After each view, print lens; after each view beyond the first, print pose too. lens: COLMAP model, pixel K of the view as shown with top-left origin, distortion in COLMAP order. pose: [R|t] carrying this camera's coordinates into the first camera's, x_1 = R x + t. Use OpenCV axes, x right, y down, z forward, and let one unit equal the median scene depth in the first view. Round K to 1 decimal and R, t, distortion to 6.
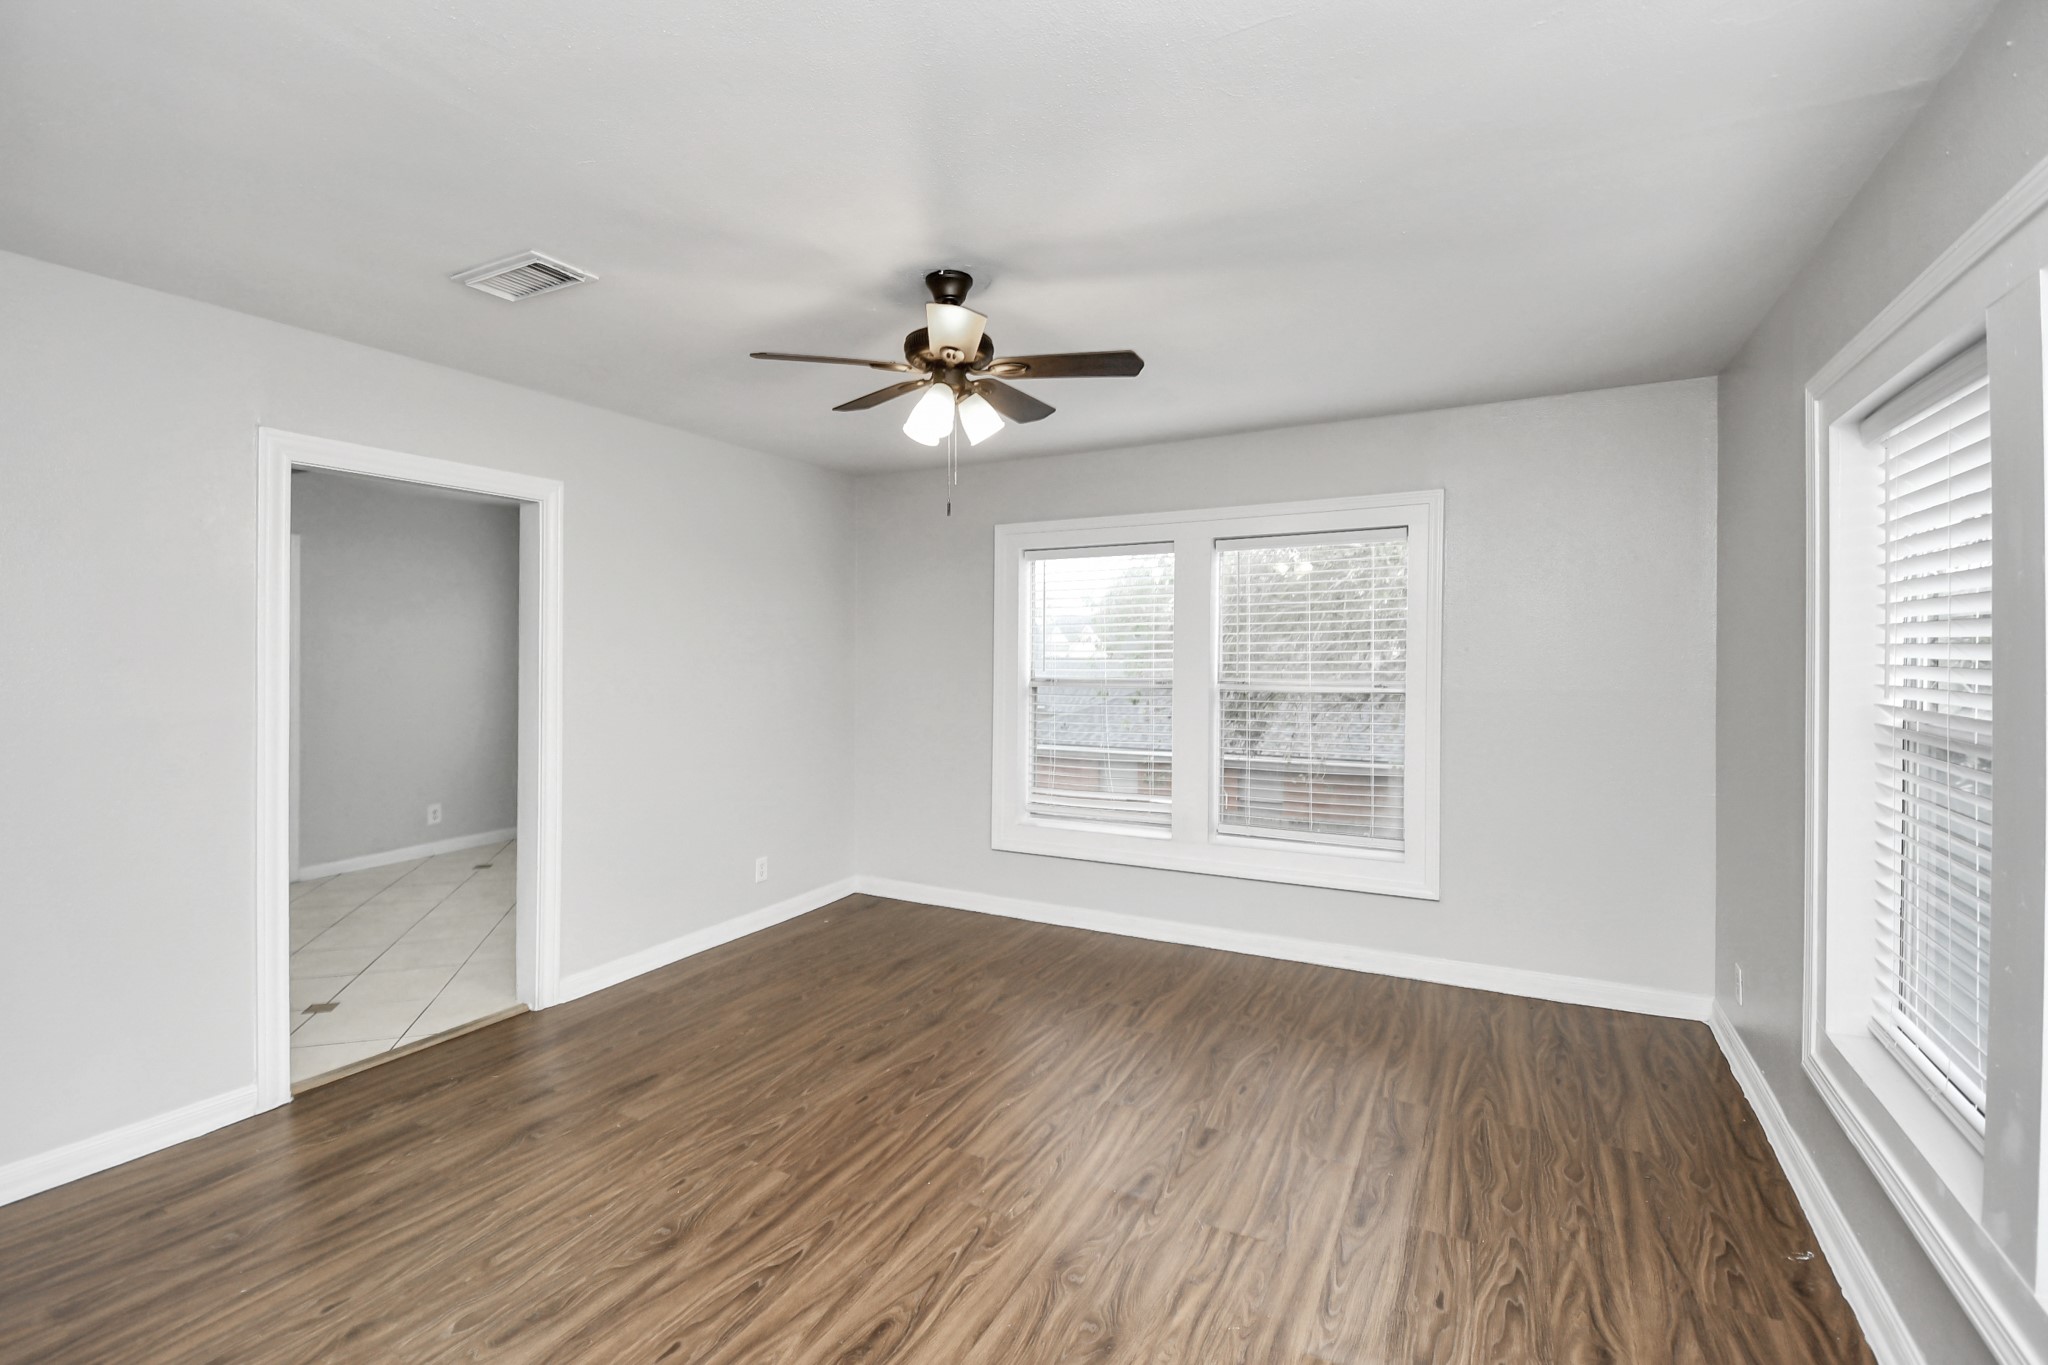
lens RADIAL K [[921.3, 0, 1032.4], [0, 921.3, 666.5], [0, 0, 1]] dist [0.014534, -0.019946]
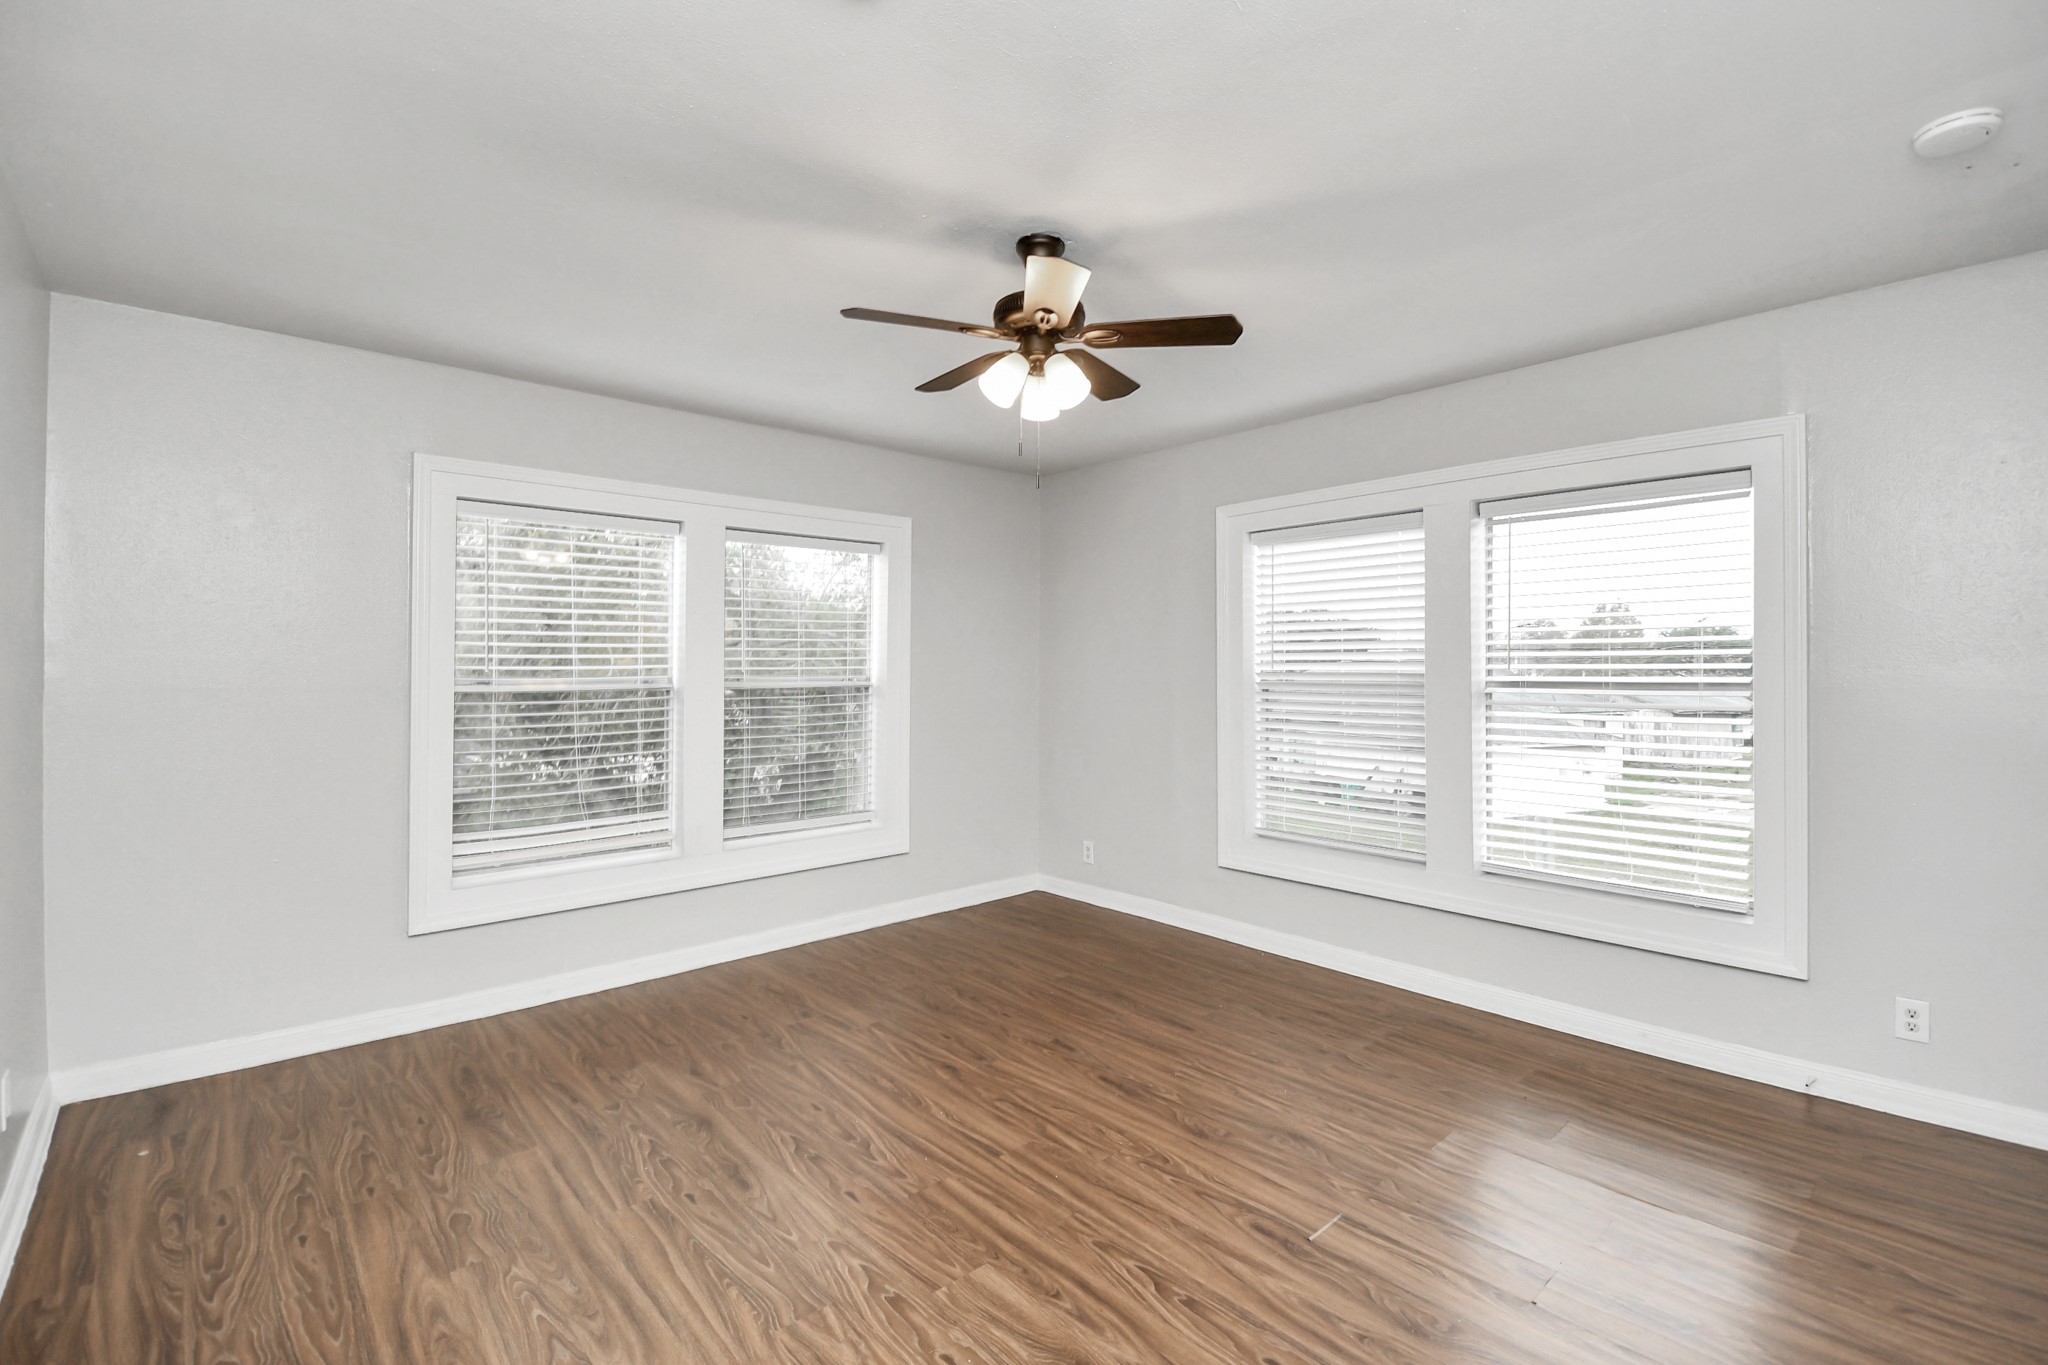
lens RADIAL K [[921.3, 0, 1032.4], [0, 921.3, 666.5], [0, 0, 1]] dist [0.014534, -0.019946]
pose [[0.331332, 0.002725, 0.943510, -1.013027], [0.022589, 0.999686, -0.010820, 0.044625], [-0.943244, 0.024898, 0.331166, 0.692017]]
